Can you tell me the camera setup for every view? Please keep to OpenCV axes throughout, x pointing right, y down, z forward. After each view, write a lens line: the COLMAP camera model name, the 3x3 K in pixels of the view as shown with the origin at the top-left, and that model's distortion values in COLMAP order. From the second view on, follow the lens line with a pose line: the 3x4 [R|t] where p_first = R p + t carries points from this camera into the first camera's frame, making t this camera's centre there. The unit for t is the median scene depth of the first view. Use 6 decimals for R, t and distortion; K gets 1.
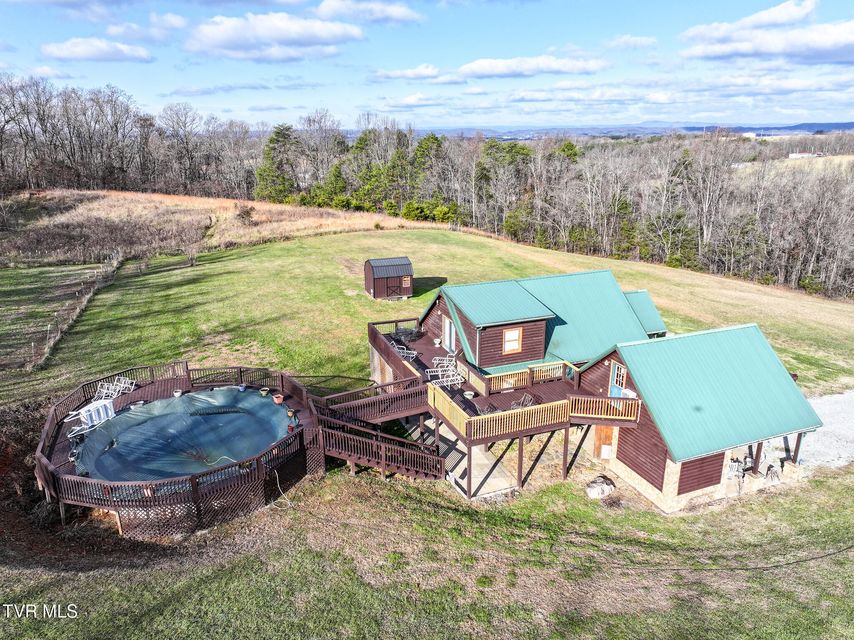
lens RADIAL K [[589.4, 0, 434.7], [0, 589.4, 320.6], [0, 0, 1]] dist [-0.001280, -0.000924]
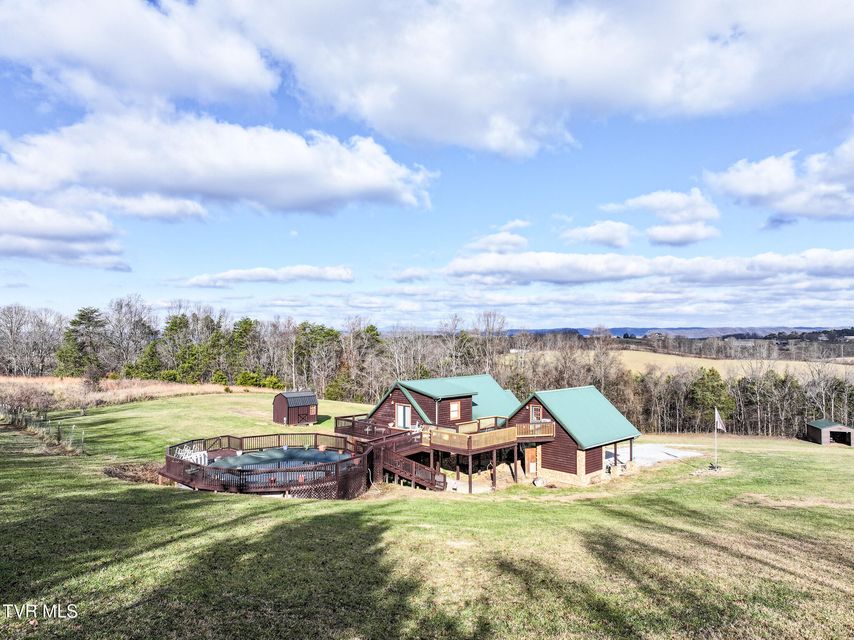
lens RADIAL K [[602.9, 0, 421.1], [0, 602.9, 320.4], [0, 0, 1]] dist [-0.007139, -0.001000]
pose [[0.924941, 0.011934, 0.379924, -0.217841], [0.114103, 0.944694, -0.307462, 0.114435], [-0.362582, 0.327735, 0.872425, -0.150557]]
